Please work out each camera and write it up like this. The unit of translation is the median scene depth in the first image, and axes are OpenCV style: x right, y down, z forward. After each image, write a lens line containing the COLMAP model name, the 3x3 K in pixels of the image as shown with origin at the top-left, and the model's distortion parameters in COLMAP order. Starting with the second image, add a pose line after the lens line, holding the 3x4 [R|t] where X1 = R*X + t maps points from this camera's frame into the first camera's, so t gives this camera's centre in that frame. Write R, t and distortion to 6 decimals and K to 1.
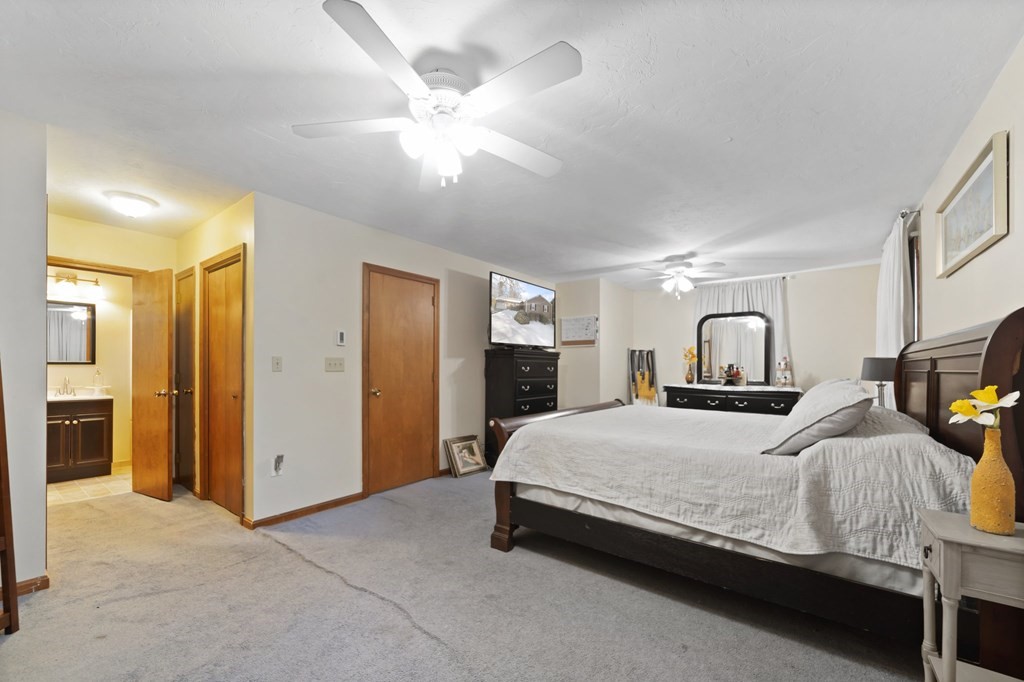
lens RADIAL K [[411.8, 0, 510.4], [0, 411.8, 361.4], [0, 0, 1]] dist [-0.001467, 0.000052]
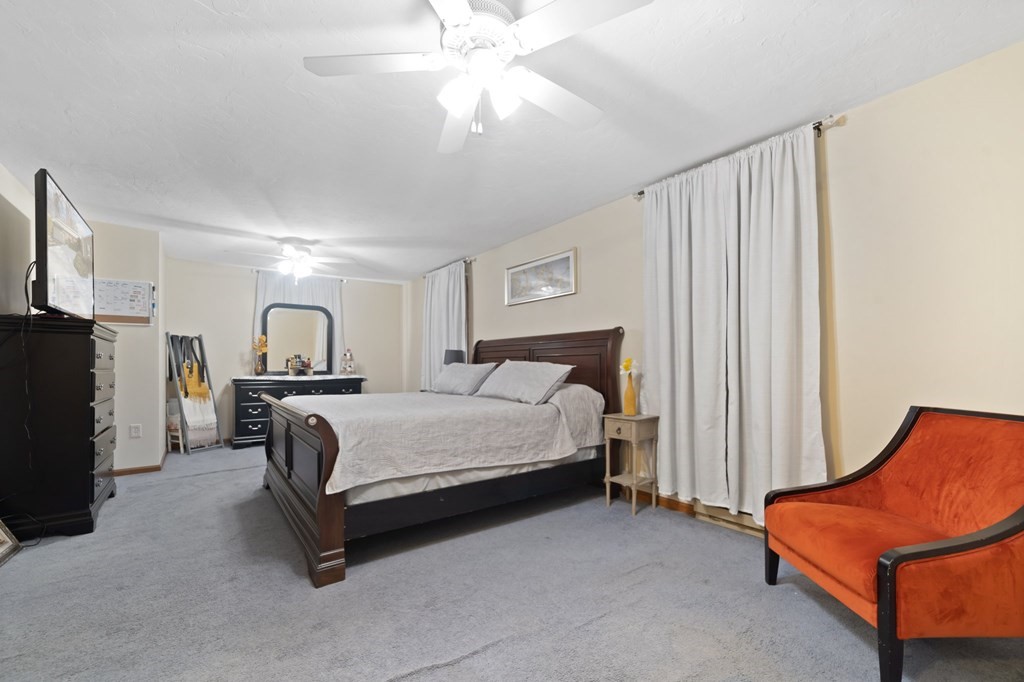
lens RADIAL K [[411.8, 0, 510.4], [0, 411.8, 361.4], [0, 0, 1]] dist [-0.001467, 0.000052]
pose [[0.281323, 0.002252, 0.959611, -0.675296], [-0.007485, 0.999972, -0.000152, 0.042818], [-0.959584, -0.007140, 0.281332, 0.473050]]
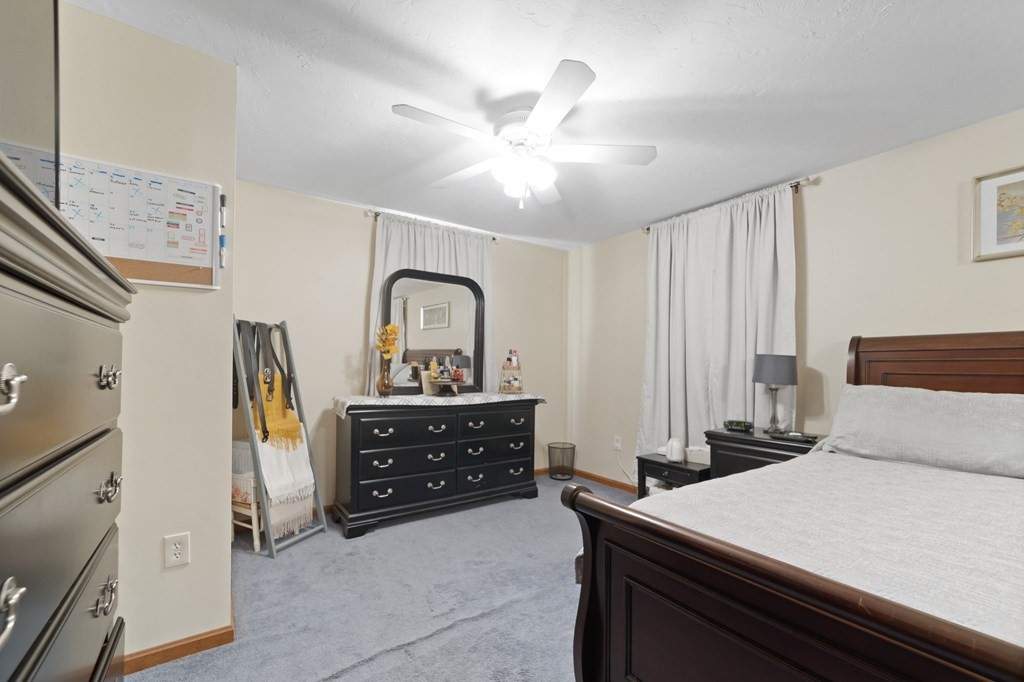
lens RADIAL K [[417.2, 0, 507.1], [0, 417.2, 361.5], [0, 0, 1]] dist [-0.002404, 0.000169]
pose [[0.323056, 0.006972, 0.946354, -0.010668], [-0.019300, 0.999813, -0.000778, 0.019743], [-0.946183, -0.018014, 0.323130, 1.610206]]
